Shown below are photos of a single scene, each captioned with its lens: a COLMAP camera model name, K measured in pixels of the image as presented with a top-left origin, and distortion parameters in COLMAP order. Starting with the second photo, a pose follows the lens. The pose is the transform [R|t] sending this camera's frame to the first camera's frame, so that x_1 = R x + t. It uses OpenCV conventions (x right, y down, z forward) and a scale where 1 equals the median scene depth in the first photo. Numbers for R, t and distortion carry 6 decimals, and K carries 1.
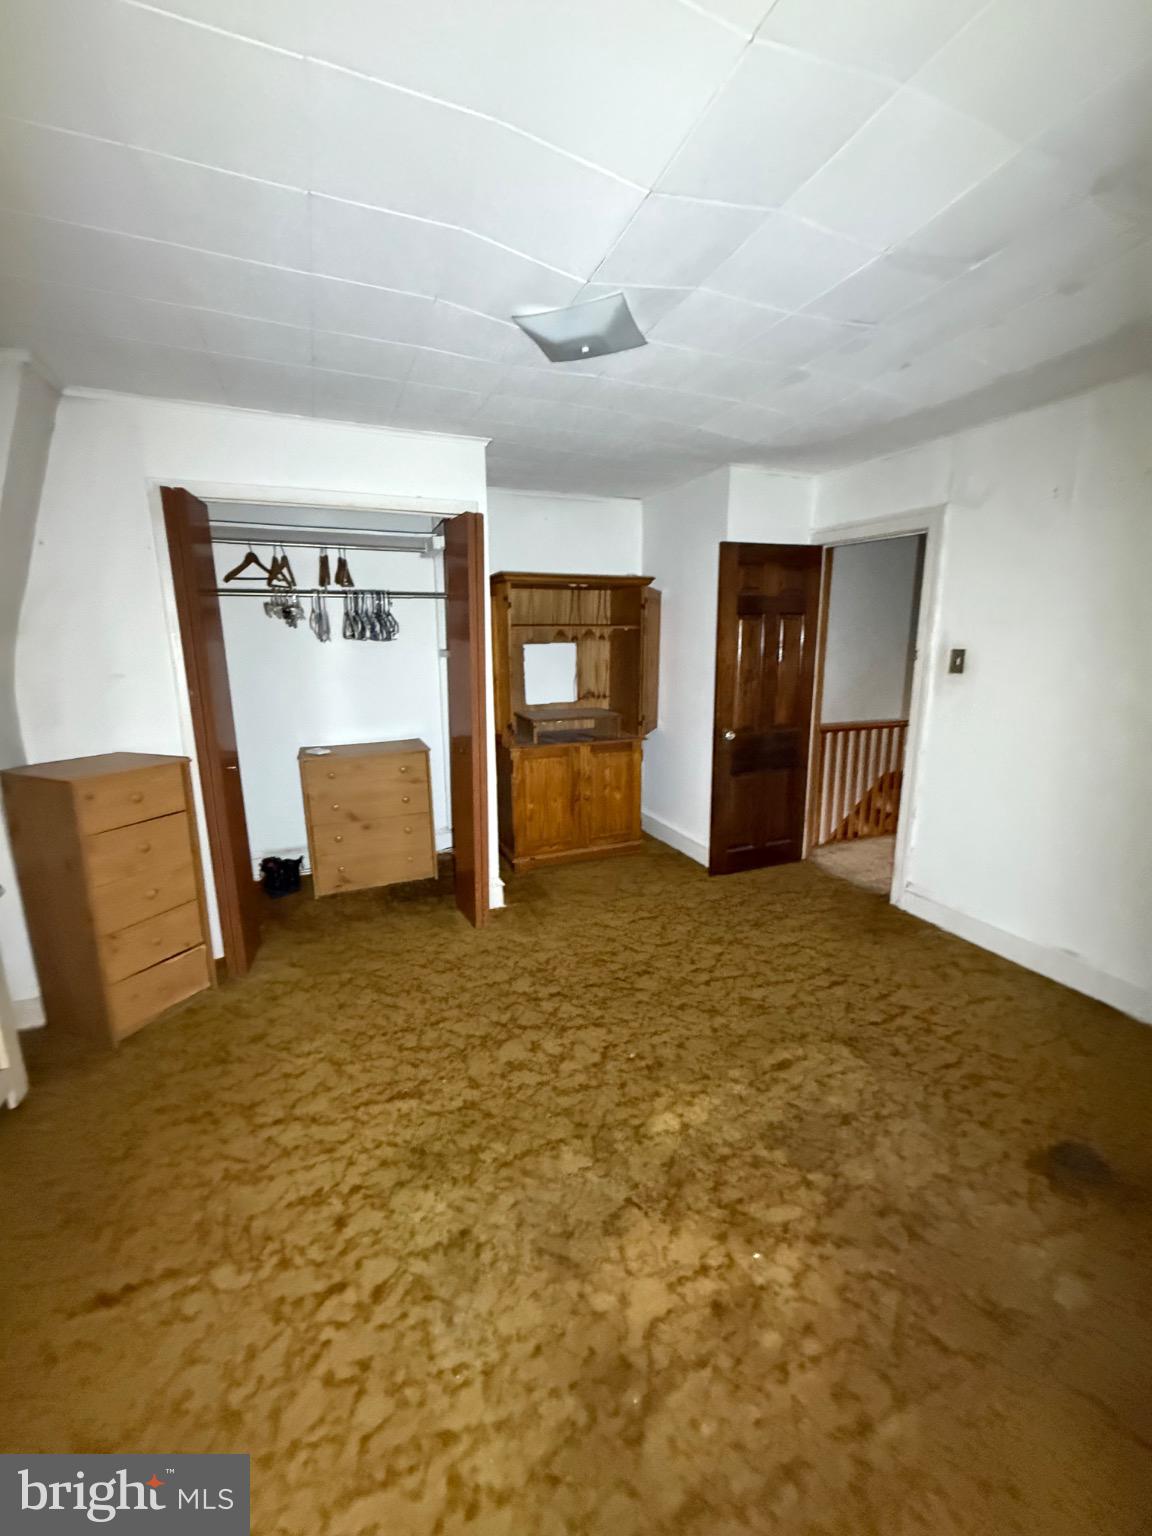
lens RADIAL K [[615.4, 0, 578.7], [0, 615.4, 764.6], [0, 0, 1]] dist [0.002034, 0.000904]
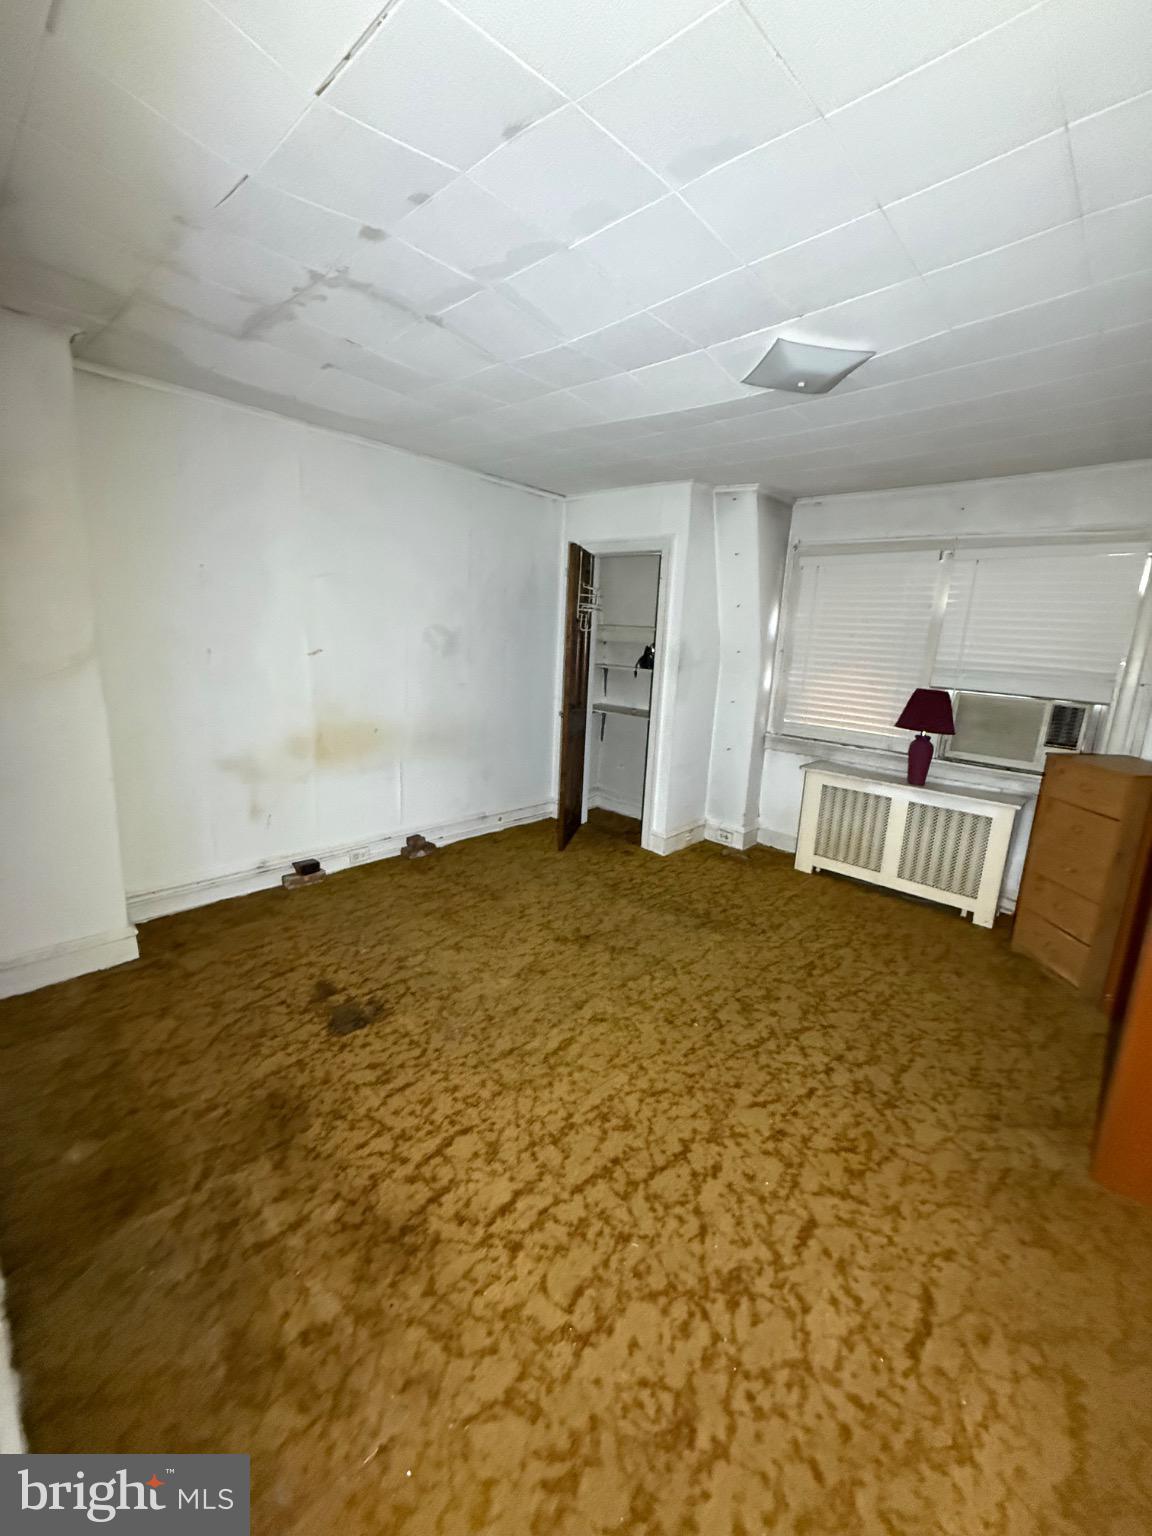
lens RADIAL K [[615.4, 0, 574.3], [0, 615.4, 766.1], [0, 0, 1]] dist [0.002034, 0.000904]
pose [[-0.912669, 0.048696, -0.405788, 0.605053], [-0.124082, 0.912997, 0.388638, -0.292405], [0.389409, 0.405049, -0.827222, 1.408319]]
